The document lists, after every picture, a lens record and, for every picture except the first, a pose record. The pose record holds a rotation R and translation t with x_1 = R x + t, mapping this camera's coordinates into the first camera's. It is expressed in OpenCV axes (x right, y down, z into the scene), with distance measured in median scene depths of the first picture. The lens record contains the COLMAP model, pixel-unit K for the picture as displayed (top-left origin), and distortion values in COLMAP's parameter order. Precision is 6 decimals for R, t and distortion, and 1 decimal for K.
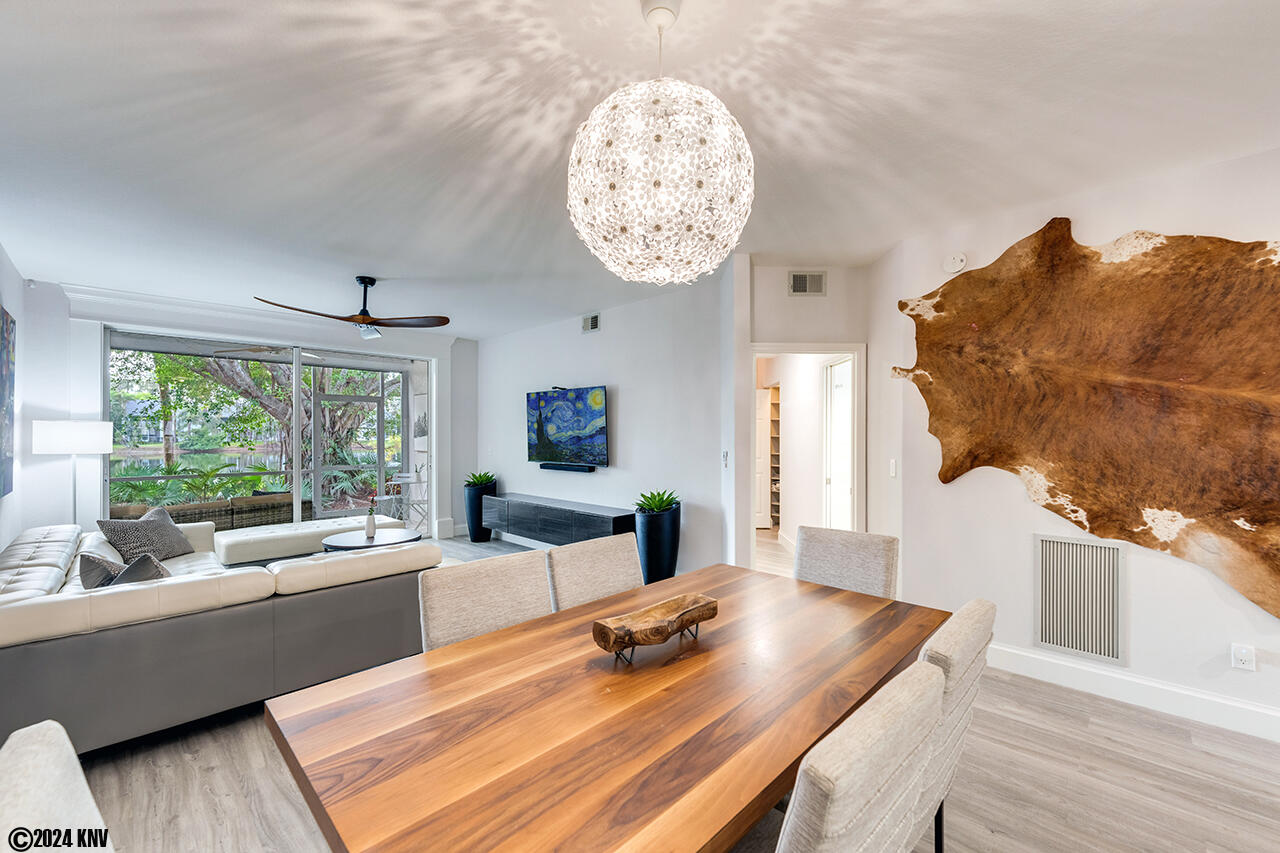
lens RADIAL K [[527.1, 0, 648.2], [0, 527.1, 434.6], [0, 0, 1]] dist [0.000674, -0.000317]
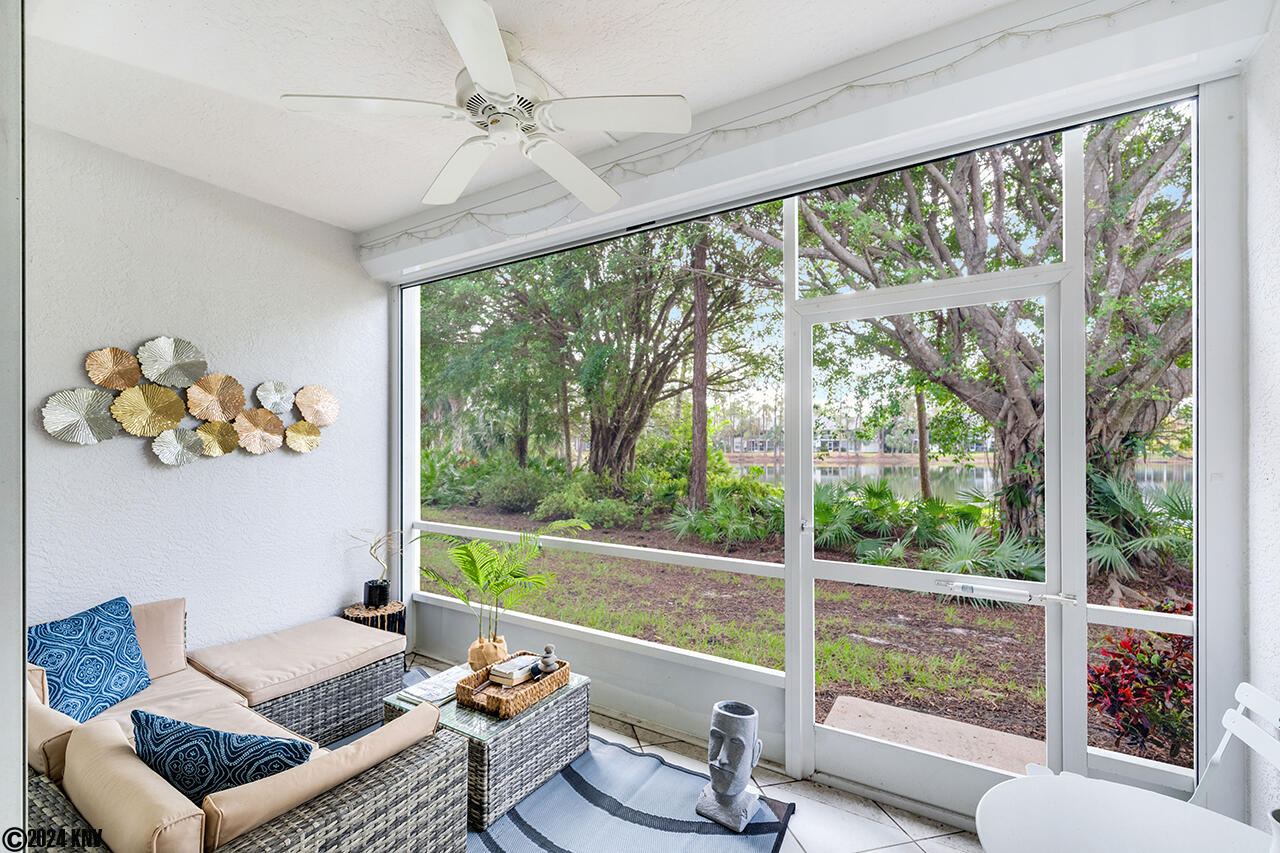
lens RADIAL K [[527.1, 0, 648.2], [0, 527.1, 434.6], [0, 0, 1]] dist [0.000674, -0.000317]
pose [[0.228091, -0.016483, -0.973500, -0.800846], [-0.001460, 0.999850, -0.017272, -0.001537], [0.973639, 0.005361, 0.228033, 1.888092]]
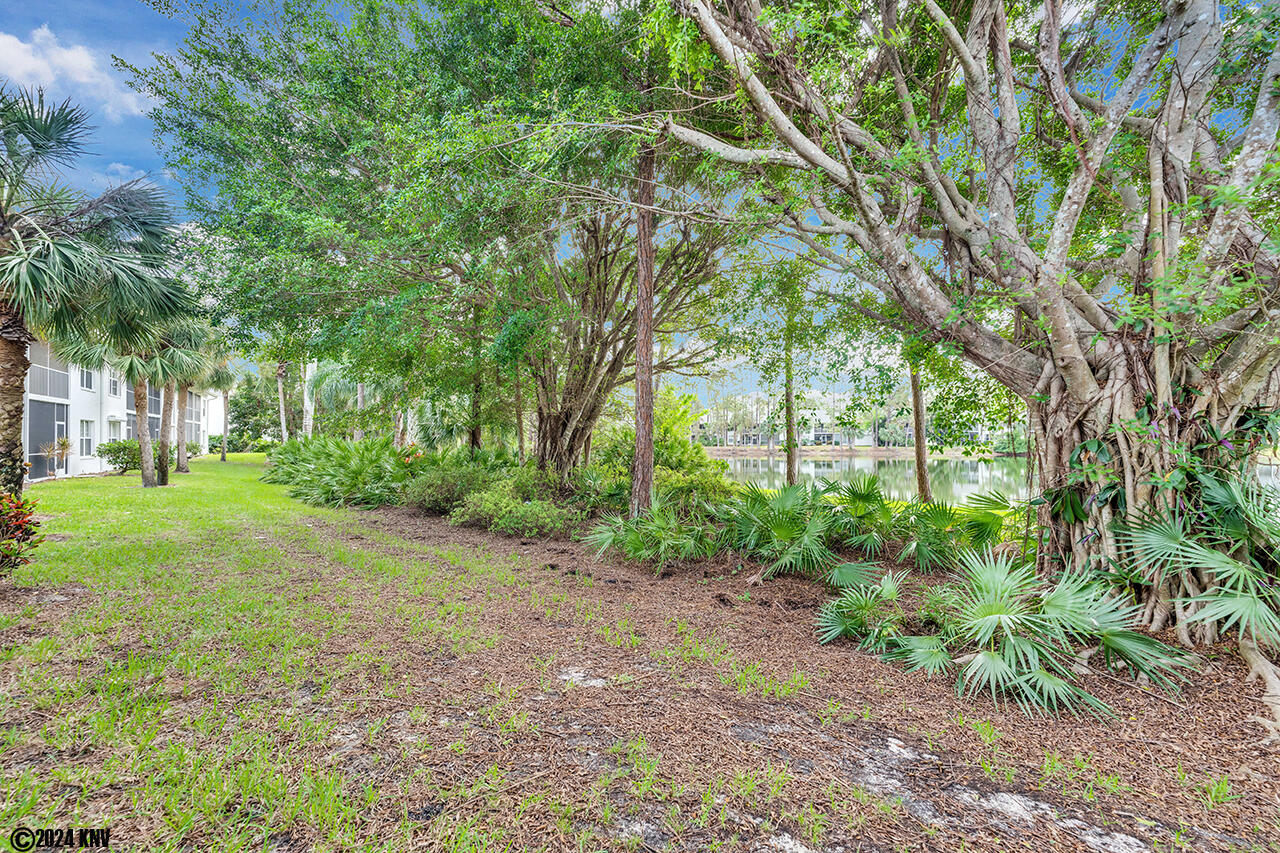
lens RADIAL K [[518.2, 0, 641.9], [0, 518.2, 423.4], [0, 0, 1]] dist [-0.000751, -0.000291]
pose [[0.221192, -0.026328, -0.974875, -1.441773], [-0.000759, 0.999631, -0.027169, 0.025174], [0.975230, 0.006750, 0.221090, 2.408616]]
